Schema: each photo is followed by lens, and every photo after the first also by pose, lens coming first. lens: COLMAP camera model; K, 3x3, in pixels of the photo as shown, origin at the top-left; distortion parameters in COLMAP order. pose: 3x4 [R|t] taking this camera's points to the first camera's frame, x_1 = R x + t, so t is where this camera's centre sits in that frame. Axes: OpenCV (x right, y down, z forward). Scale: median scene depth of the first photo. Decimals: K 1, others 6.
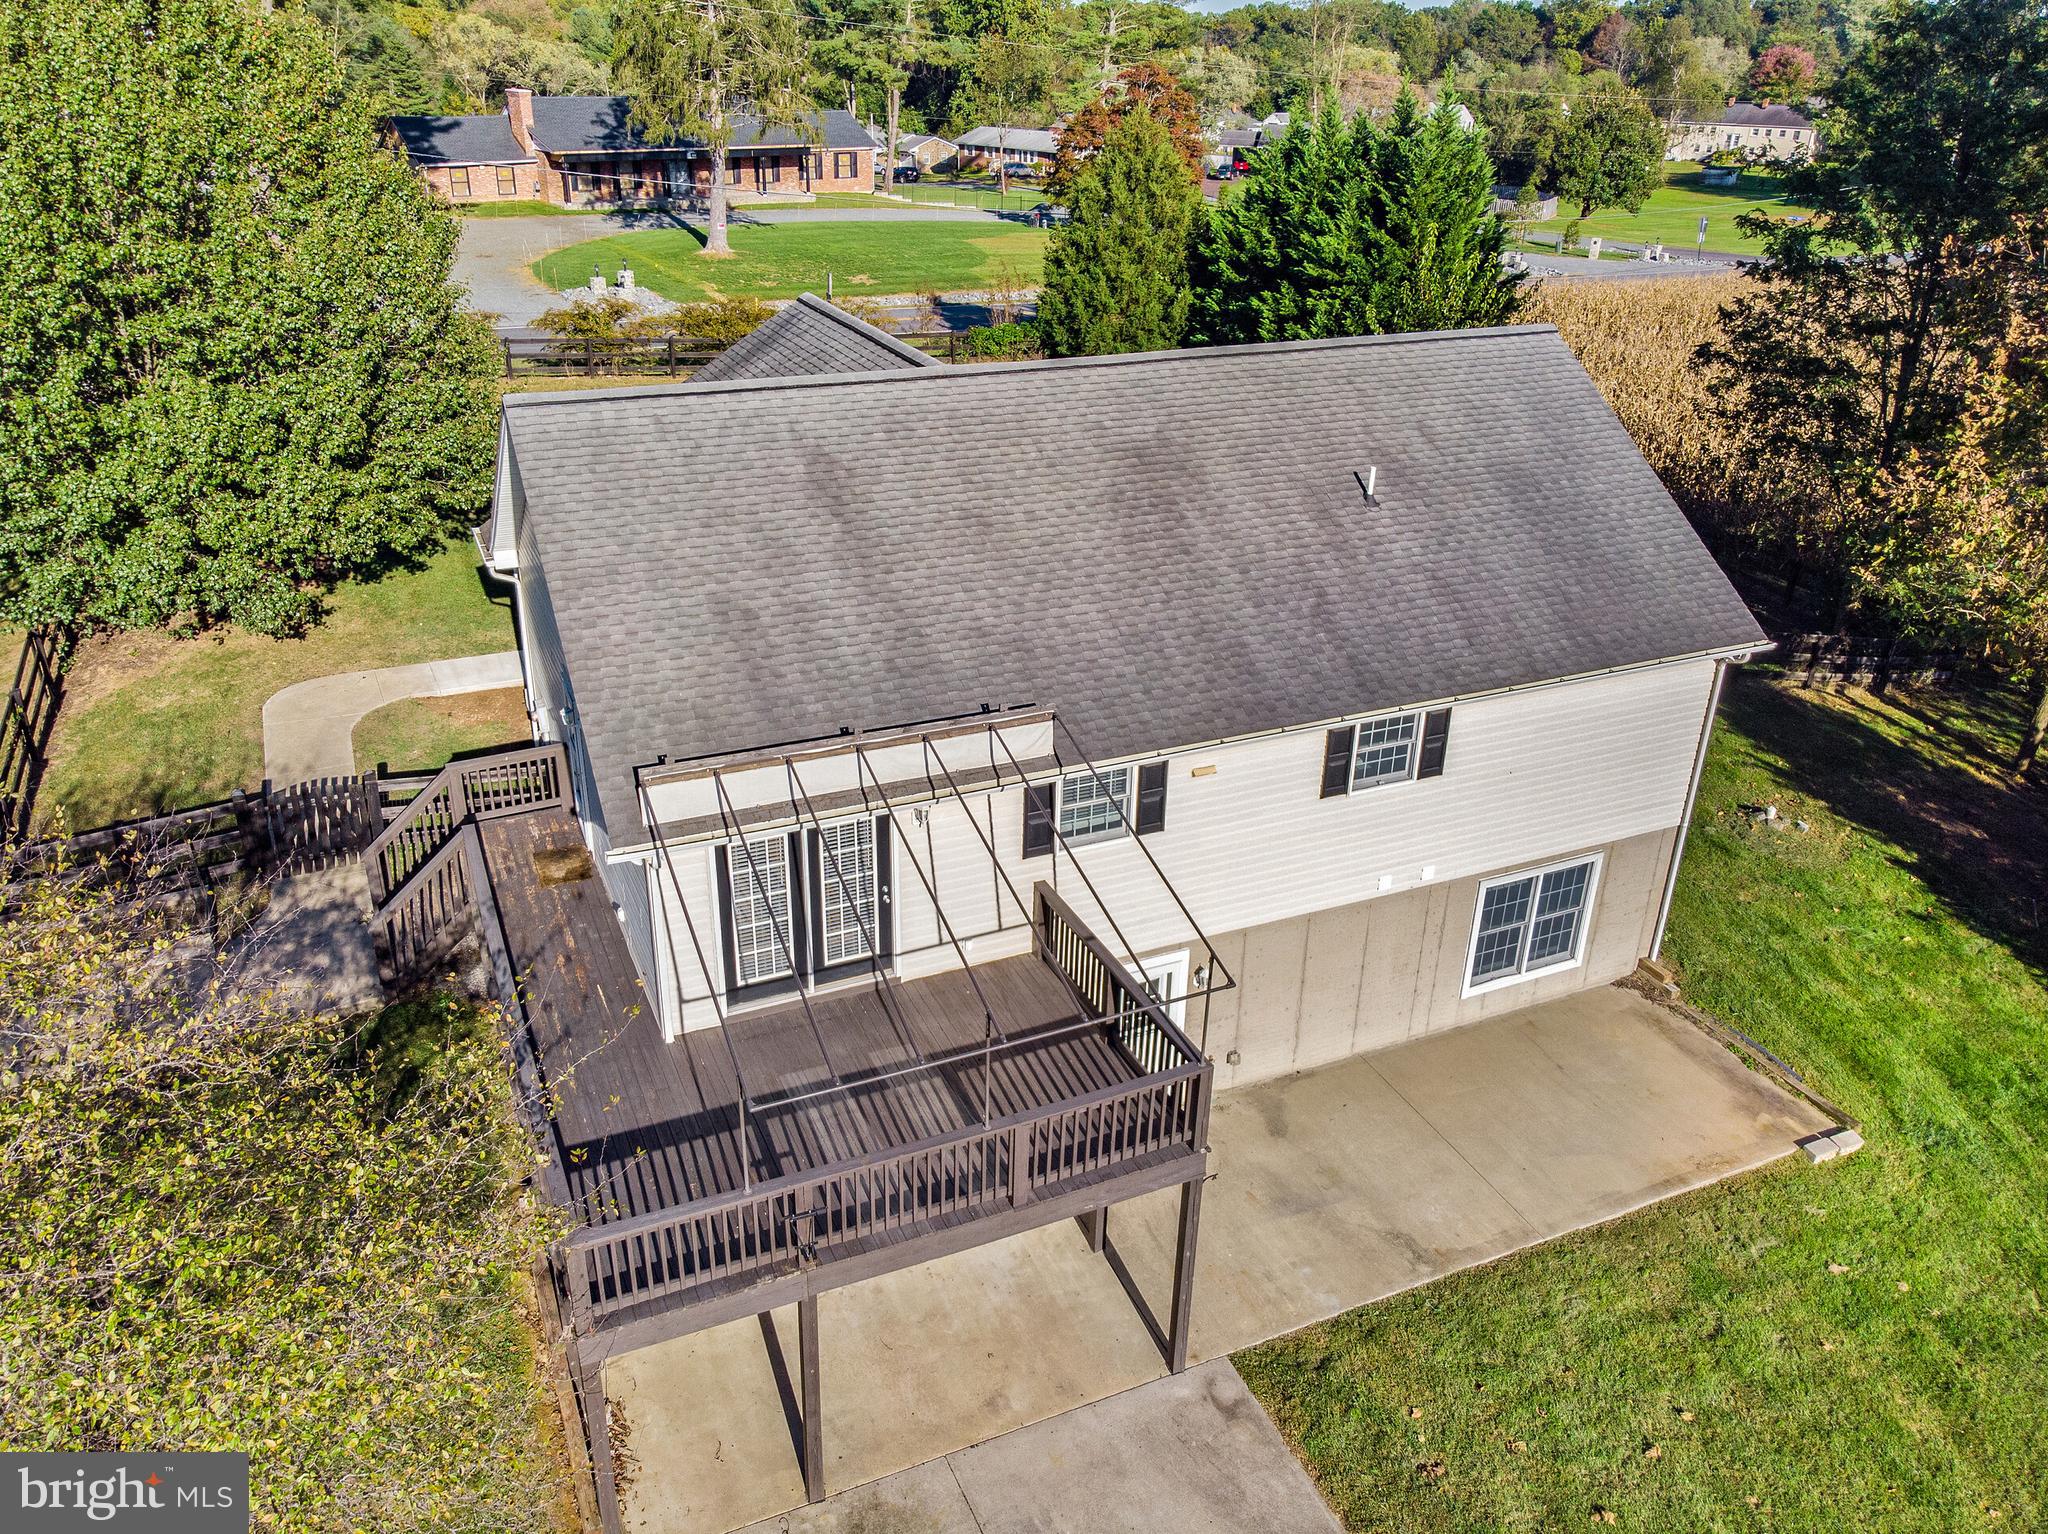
lens RADIAL K [[1504.9, 0, 1017.4], [0, 1504.9, 764.7], [0, 0, 1]] dist [0.004007, 0.001280]
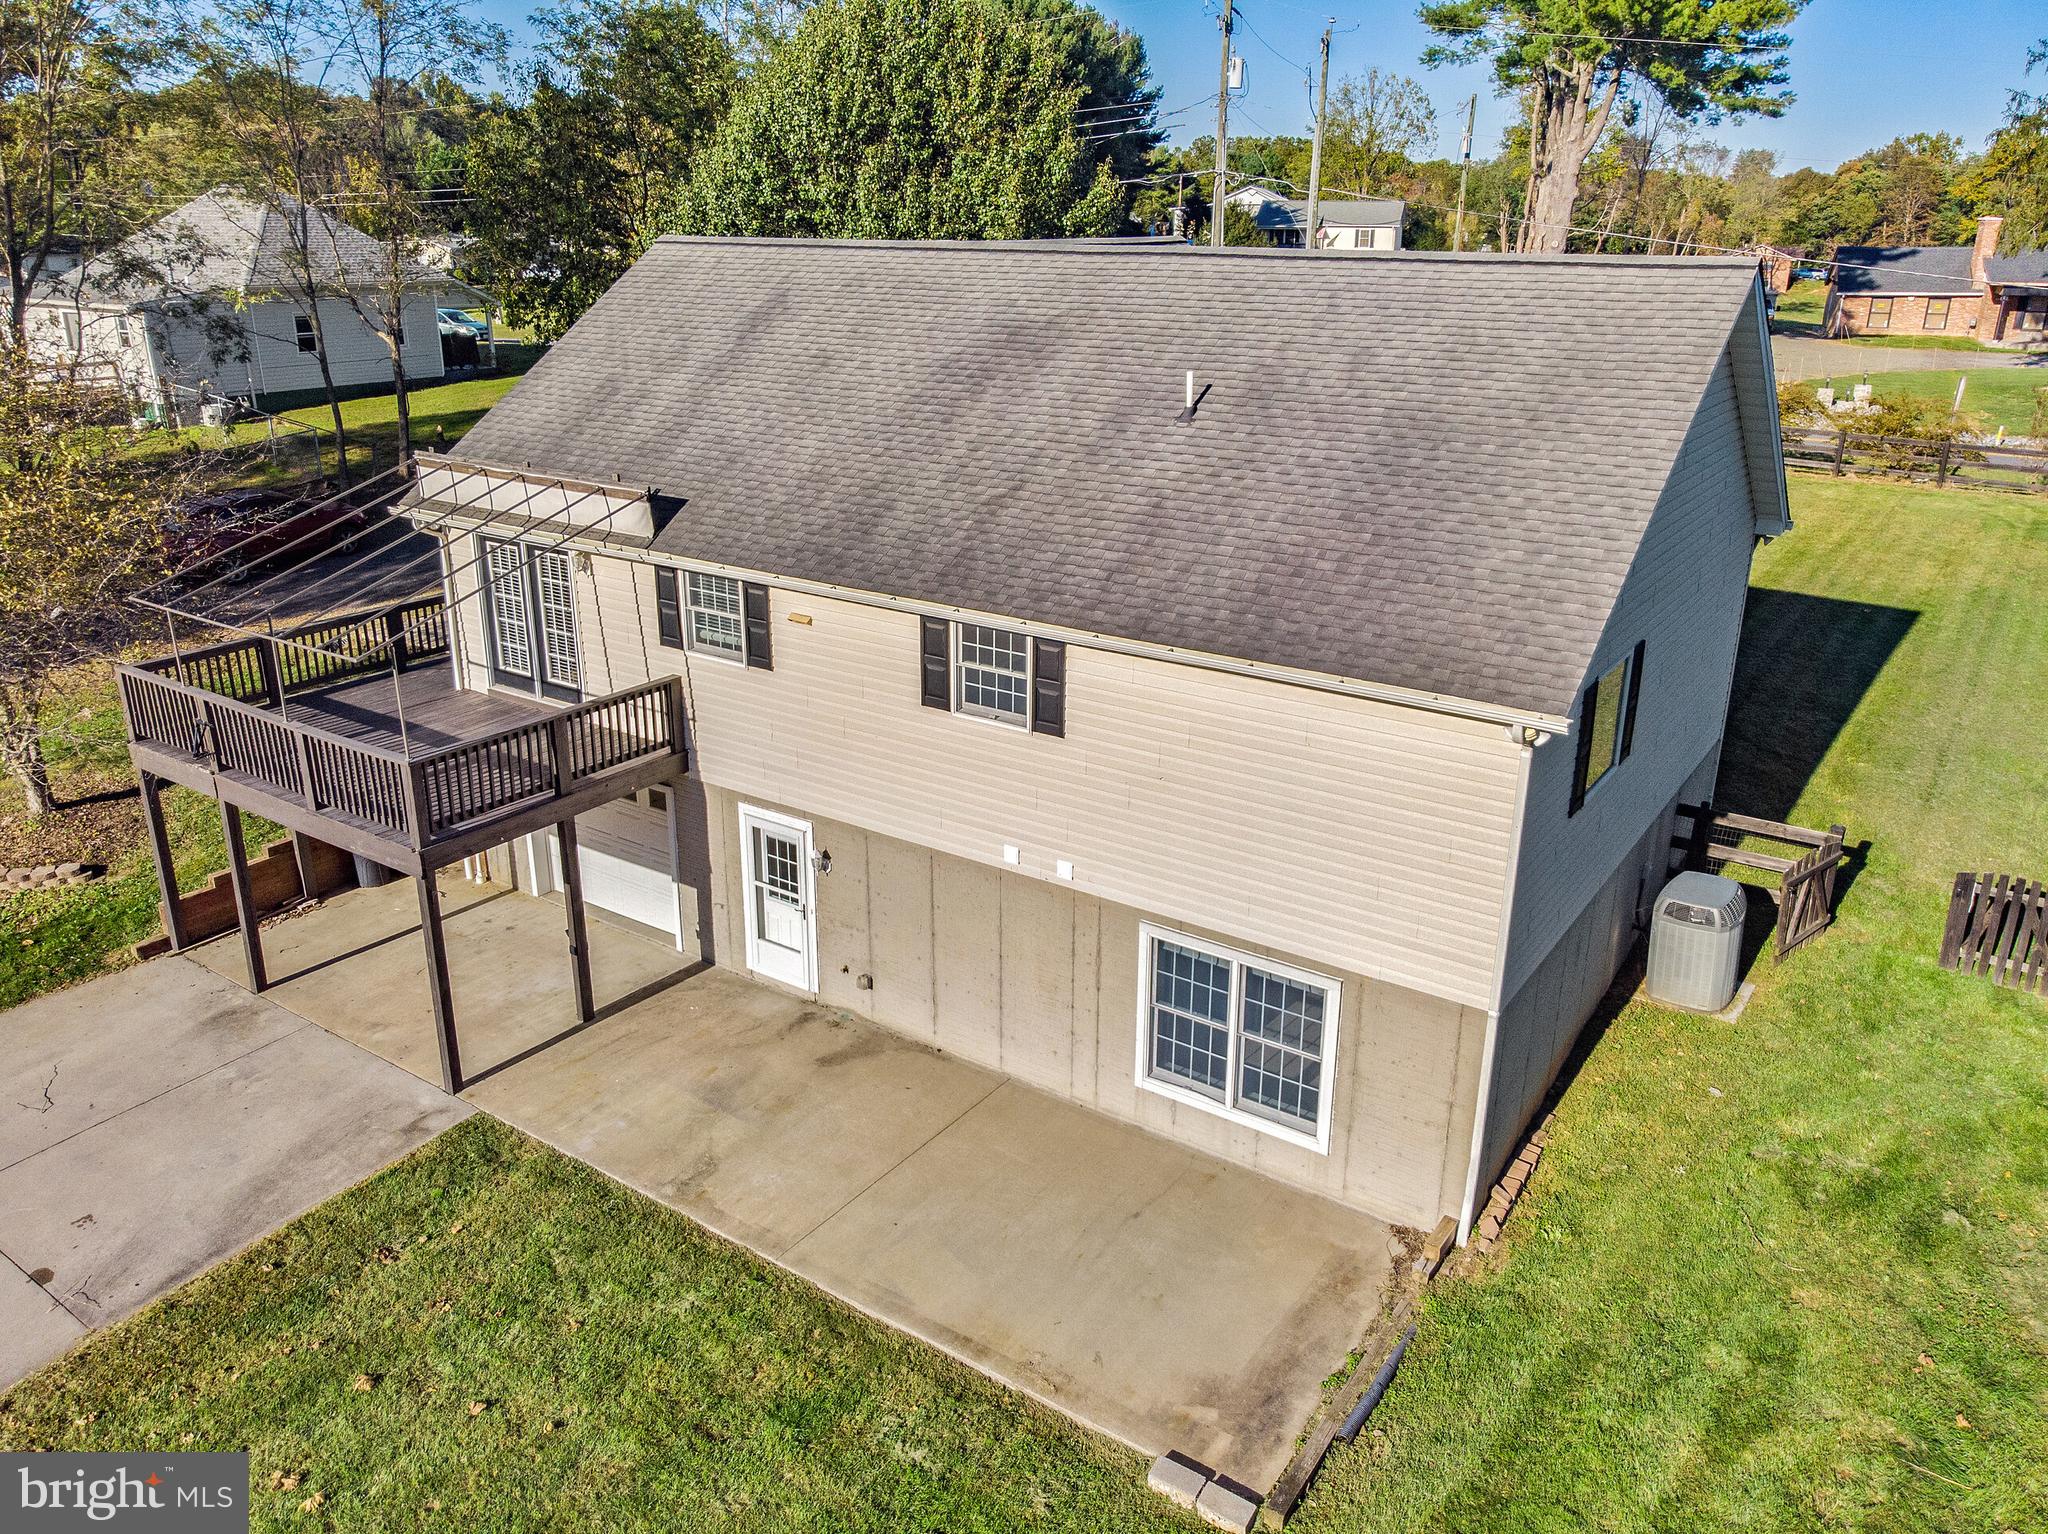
lens RADIAL K [[1504.9, 0, 1011.2], [0, 1504.9, 742.6], [0, 0, 1]] dist [0.004007, 0.001280]
pose [[0.519313, 0.272618, -0.809934, 0.853238], [-0.369559, 0.926192, 0.074796, -0.037834], [0.770545, 0.260476, 0.581732, 0.486881]]
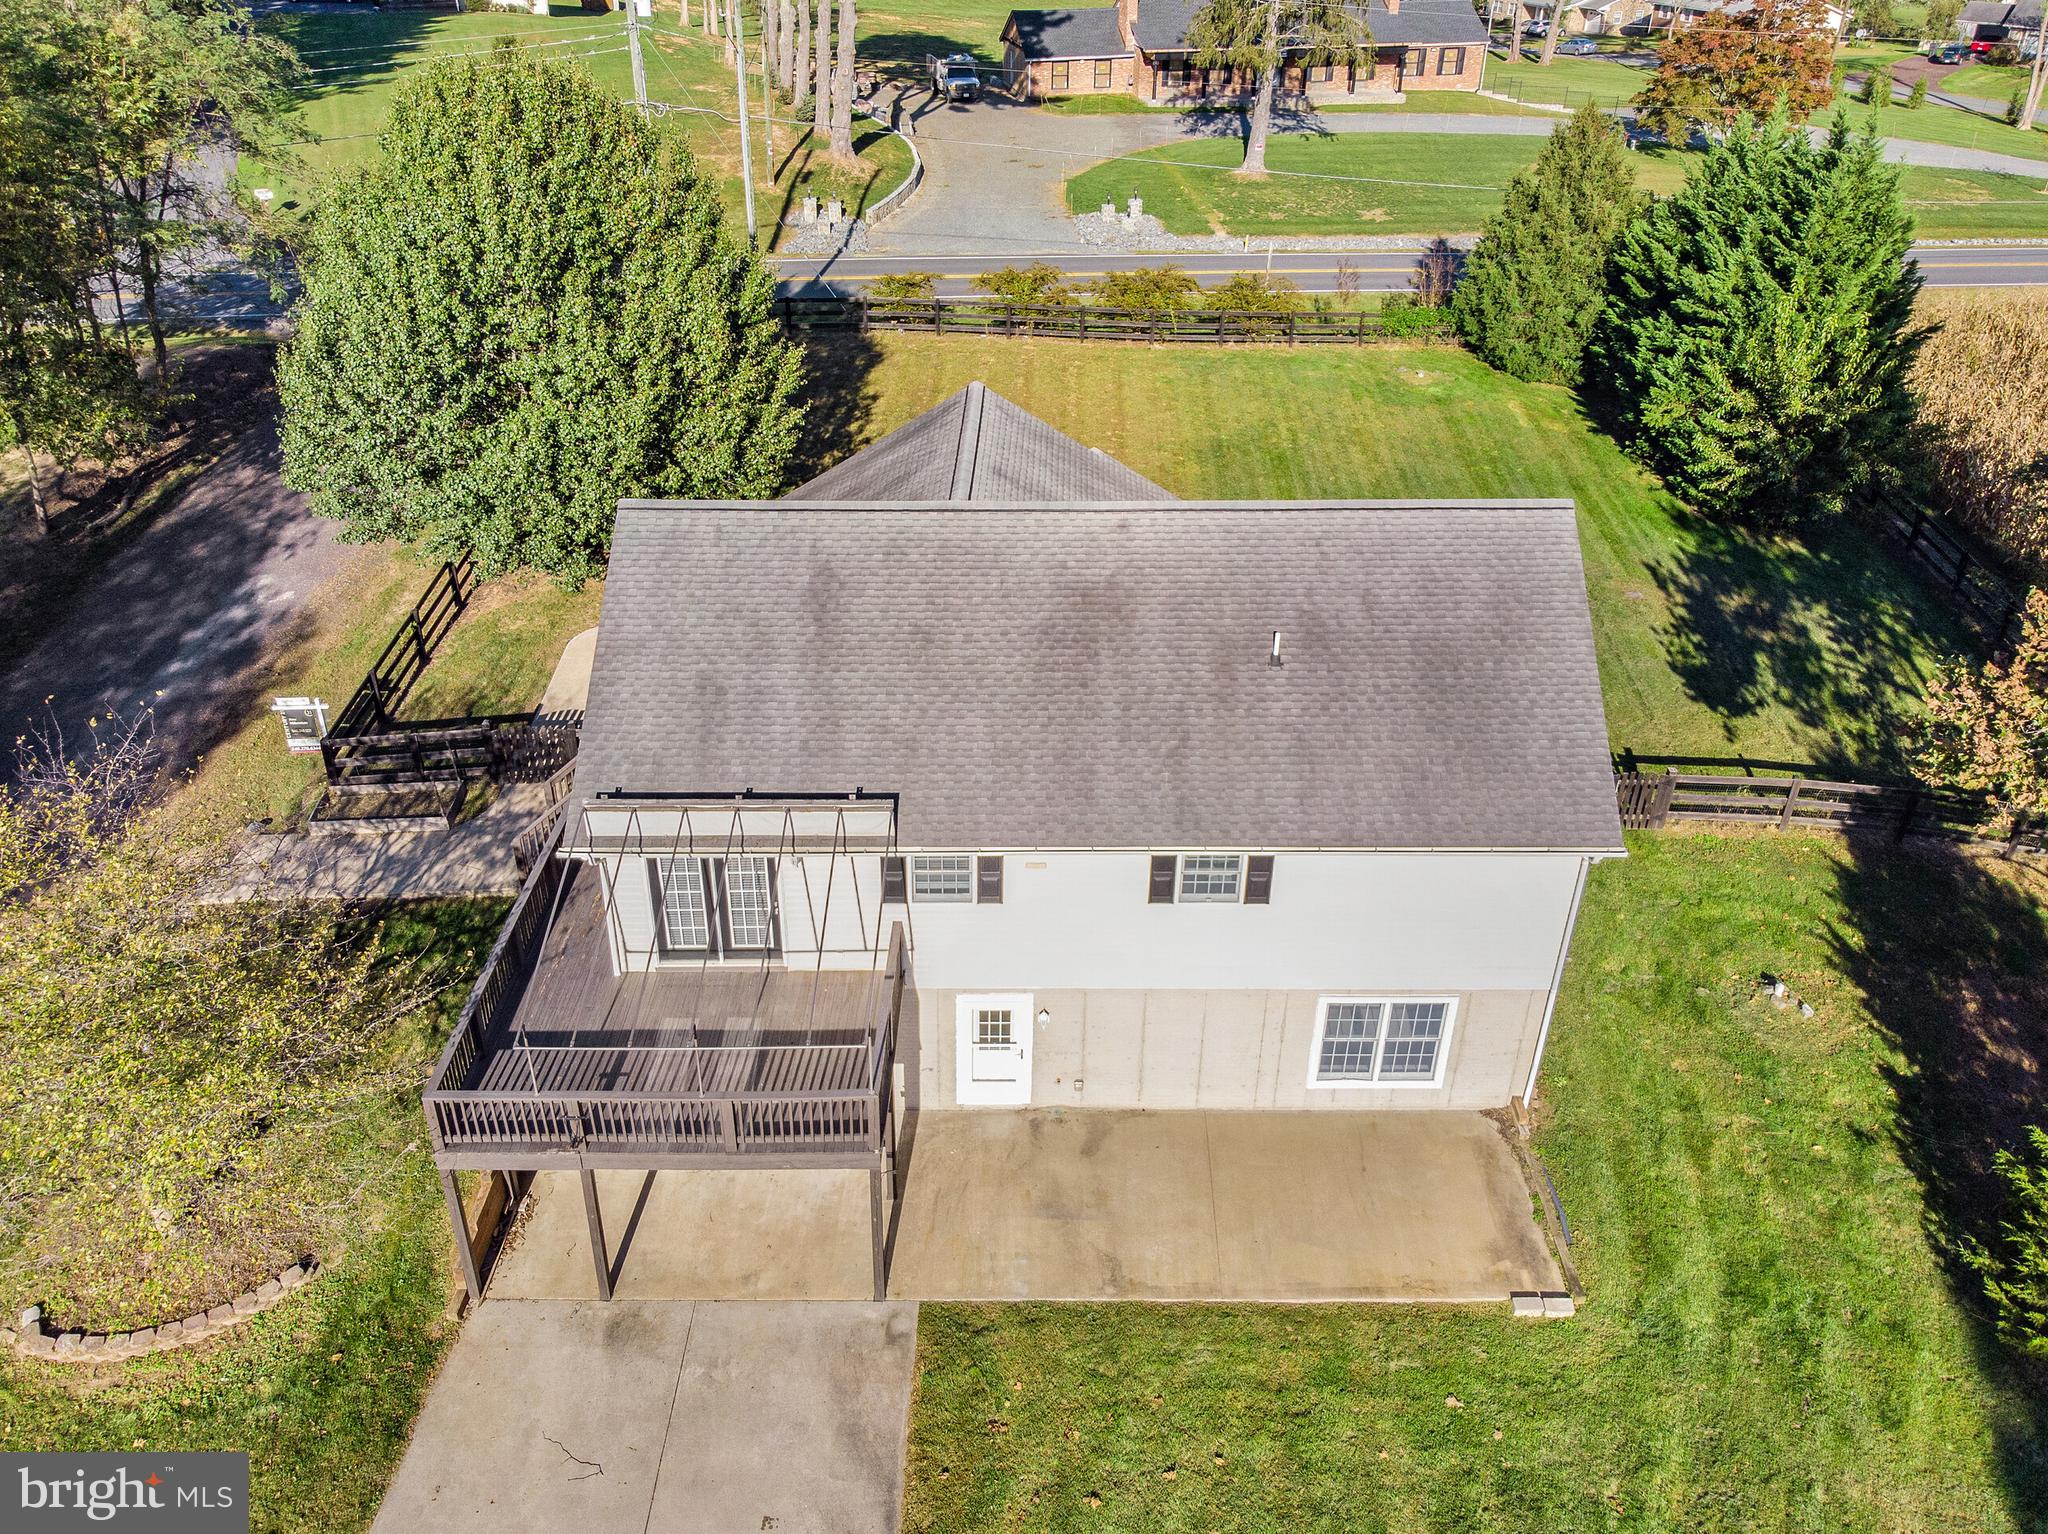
lens RADIAL K [[1570.4, 0, 1055.3], [0, 1570.4, 729.6], [0, 0, 1]] dist [0.002292, 0.002904]
pose [[0.913675, 0.188428, -0.360130, 0.517001], [-0.162907, 0.981535, 0.100255, -0.211881], [0.372371, -0.032933, 0.927500, -0.190161]]
